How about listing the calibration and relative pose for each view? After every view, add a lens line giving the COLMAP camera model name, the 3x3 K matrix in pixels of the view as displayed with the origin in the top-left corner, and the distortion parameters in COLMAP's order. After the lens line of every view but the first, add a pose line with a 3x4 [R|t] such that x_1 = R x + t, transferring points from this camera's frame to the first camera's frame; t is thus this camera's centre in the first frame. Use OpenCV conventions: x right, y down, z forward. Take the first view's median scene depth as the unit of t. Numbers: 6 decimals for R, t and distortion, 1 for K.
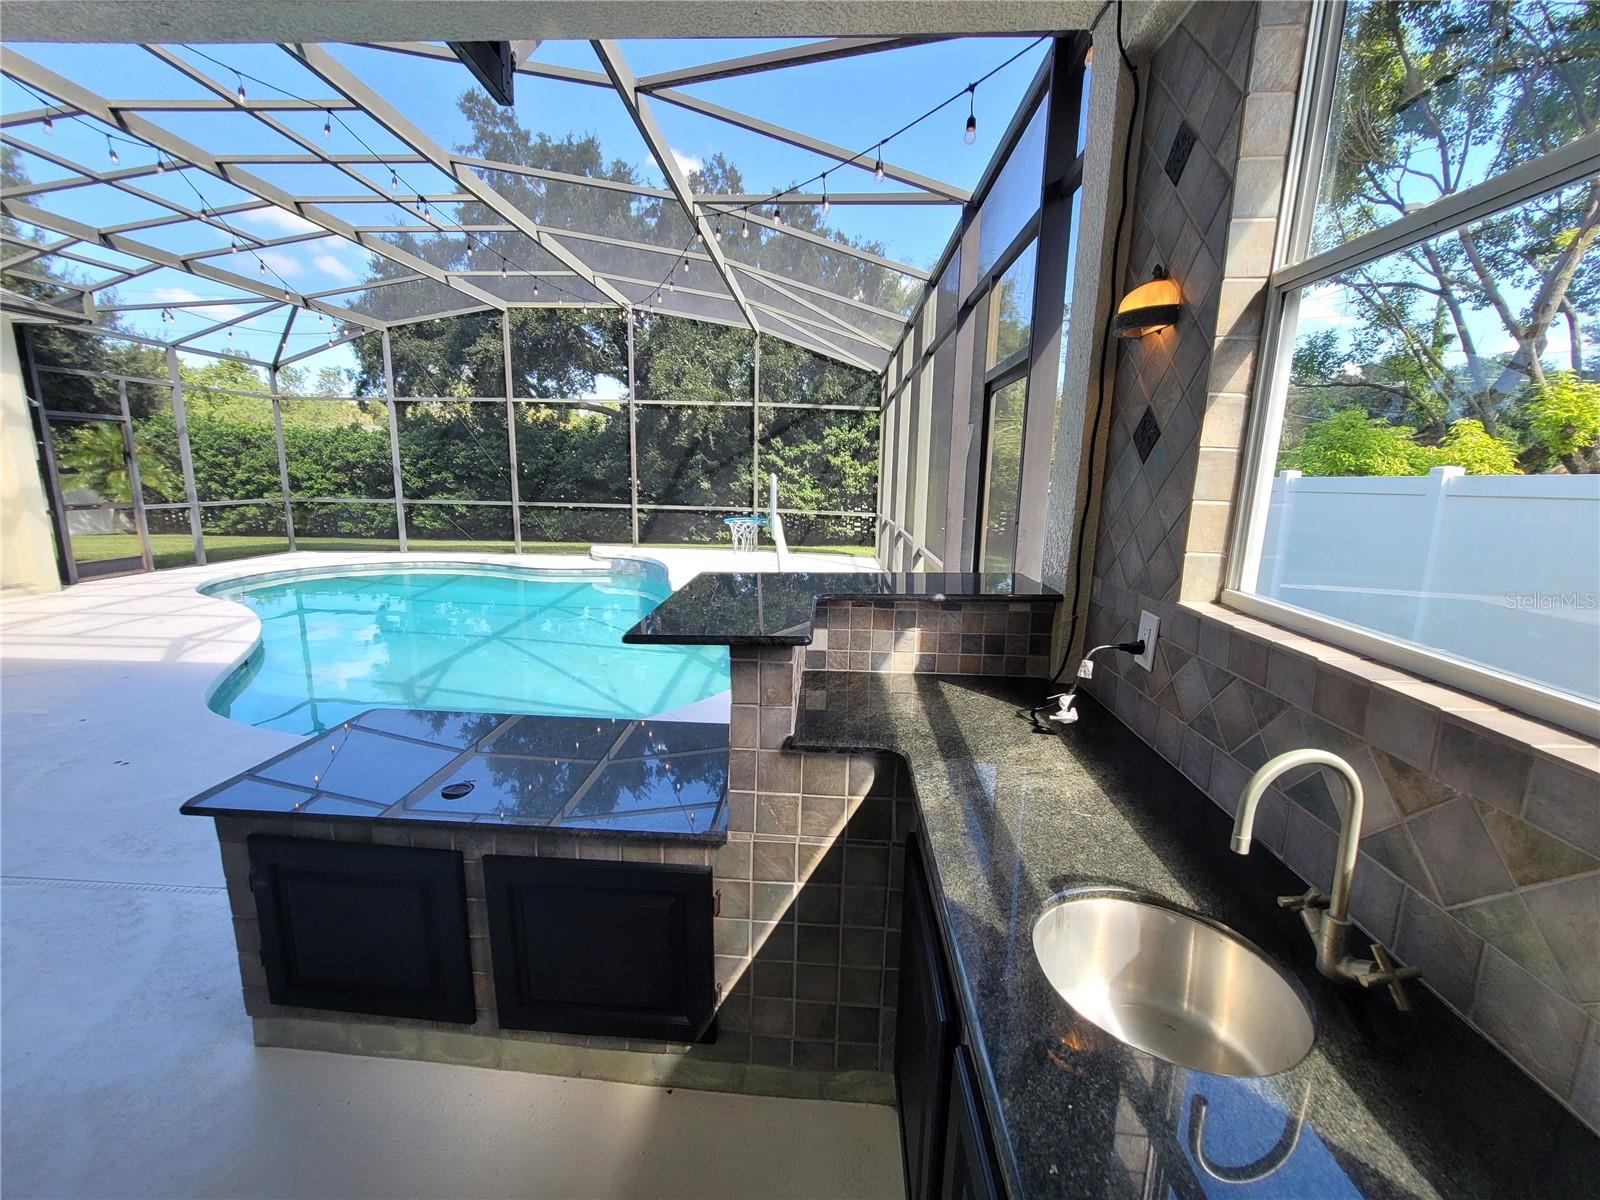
lens RADIAL K [[654.1, 0, 797.3], [0, 654.1, 592.4], [0, 0, 1]] dist [-0.008072, 0.000207]
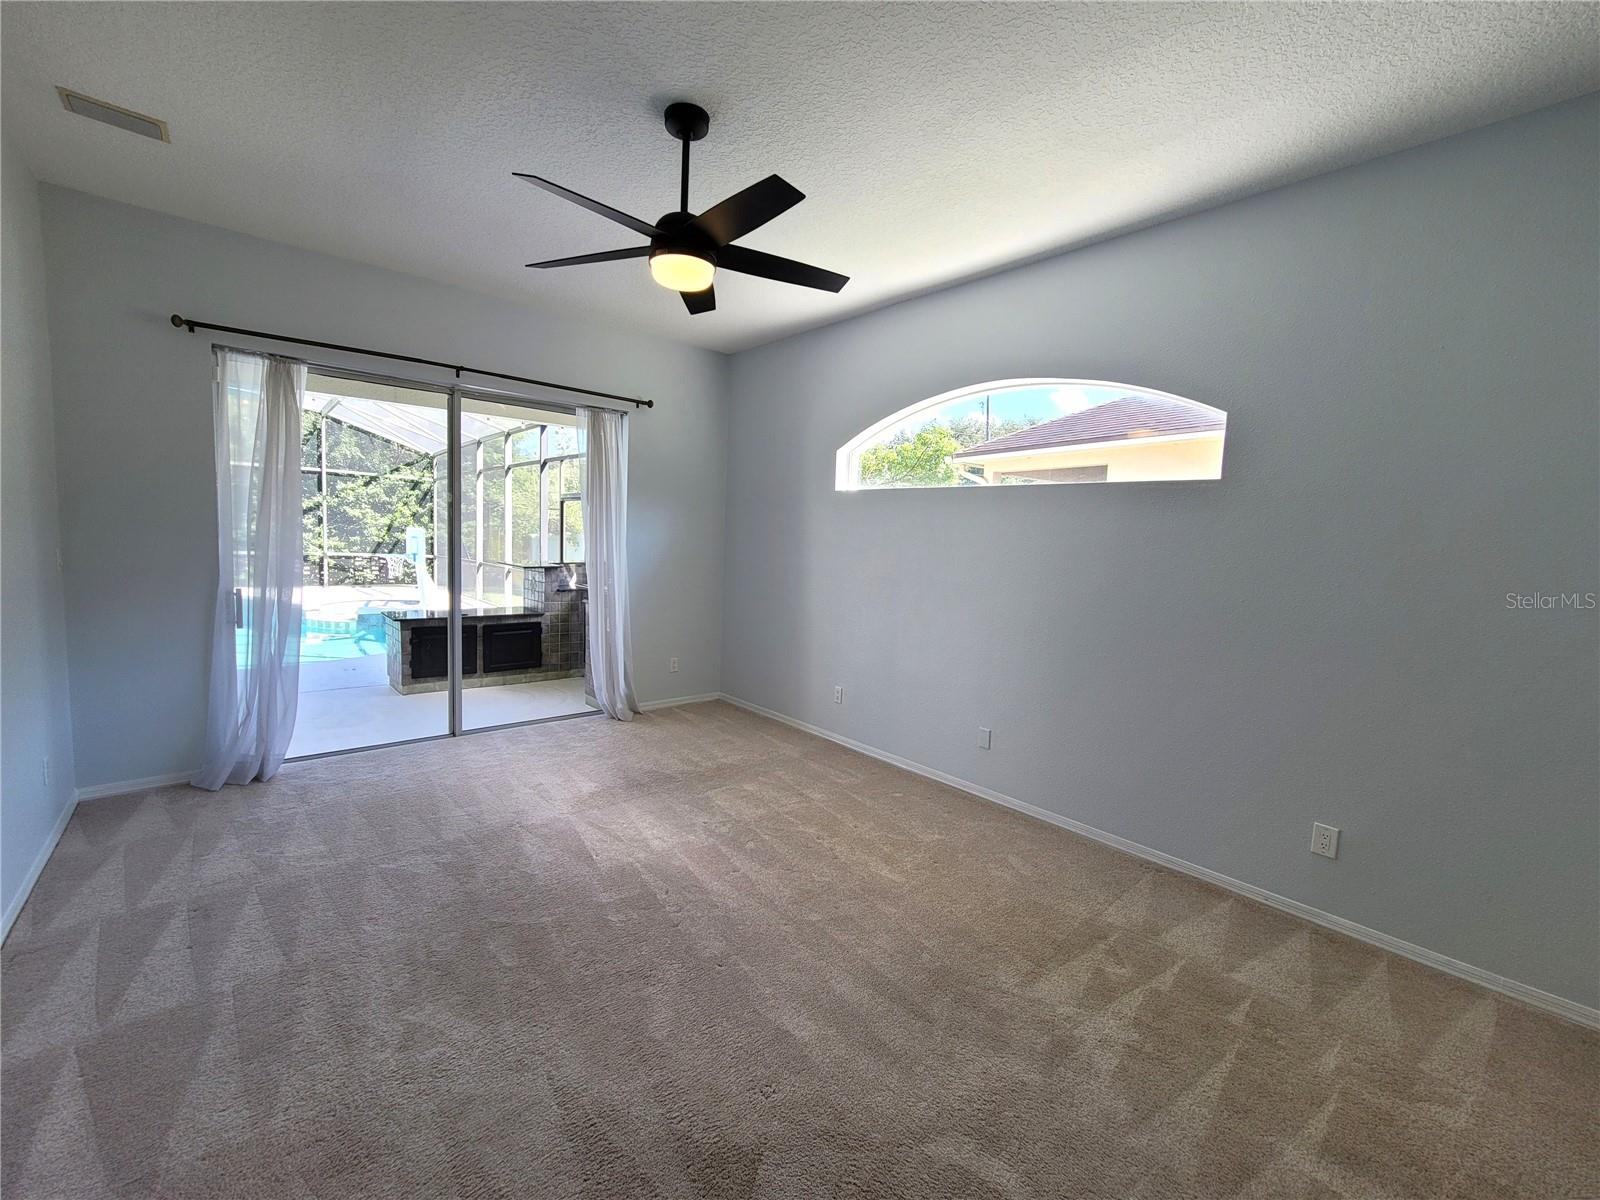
lens RADIAL K [[654.1, 0, 797.3], [0, 654.1, 592.4], [0, 0, 1]] dist [-0.008072, 0.000207]
pose [[0.719832, -0.056399, 0.691853, -0.175357], [0.107261, 0.993760, -0.030588, 0.049862], [-0.685811, 0.096227, 0.721390, -0.308902]]
